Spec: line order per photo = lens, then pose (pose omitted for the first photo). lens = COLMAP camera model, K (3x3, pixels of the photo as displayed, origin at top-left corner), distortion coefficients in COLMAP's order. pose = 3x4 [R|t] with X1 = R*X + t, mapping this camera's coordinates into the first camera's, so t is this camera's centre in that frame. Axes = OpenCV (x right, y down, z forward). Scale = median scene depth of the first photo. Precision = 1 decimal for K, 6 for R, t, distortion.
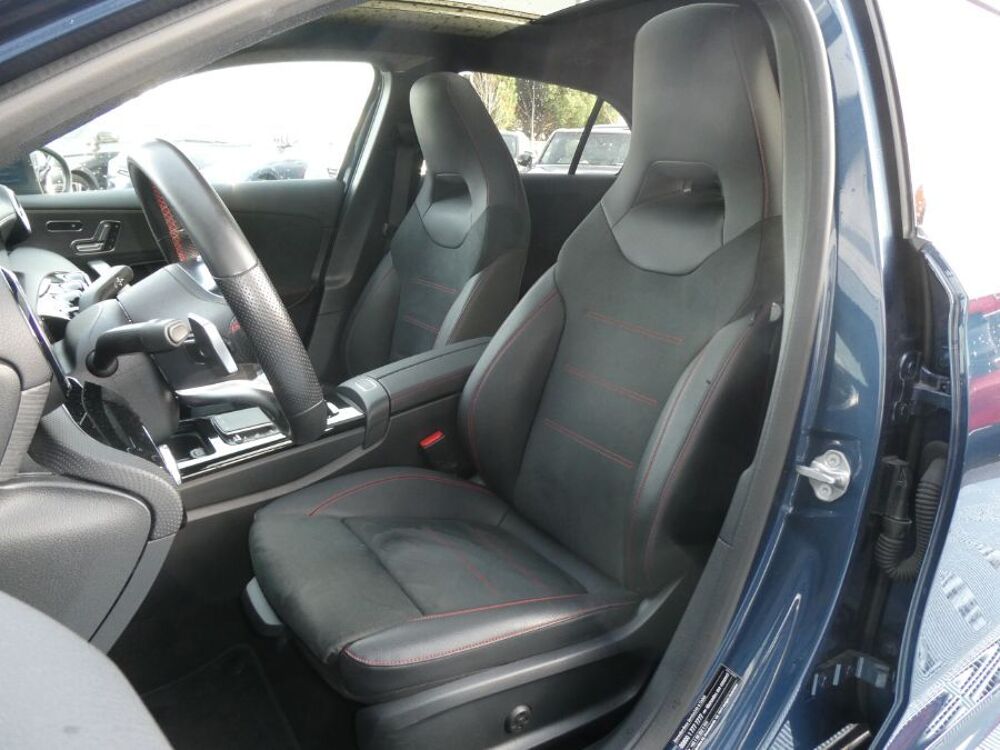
lens RADIAL K [[709.7, 0, 500.0], [0, 709.7, 375.0], [0, 0, 1]] dist [-0.005515, -0.000212]
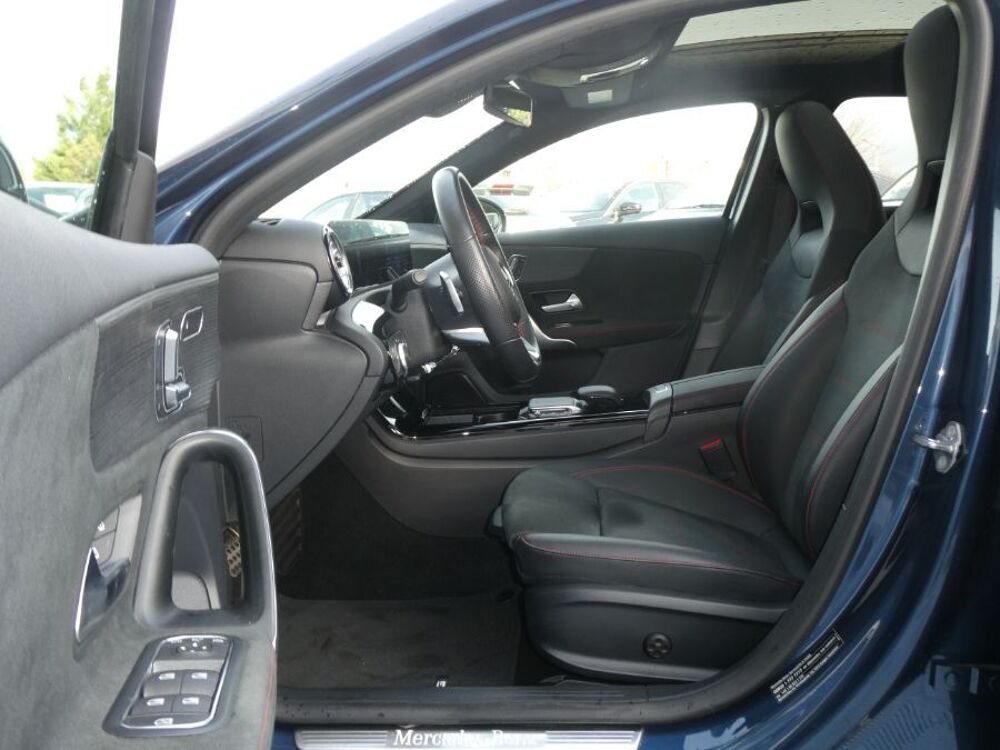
lens RADIAL K [[923.2, 0, 500.0], [0, 923.2, 375.0], [0, 0, 1]] dist [0.001743, 0.000154]
pose [[0.778946, 0.052514, -0.624888, 0.501116], [-0.142511, 0.985238, -0.094847, 0.163496], [0.610683, 0.162934, 0.774932, -0.248503]]
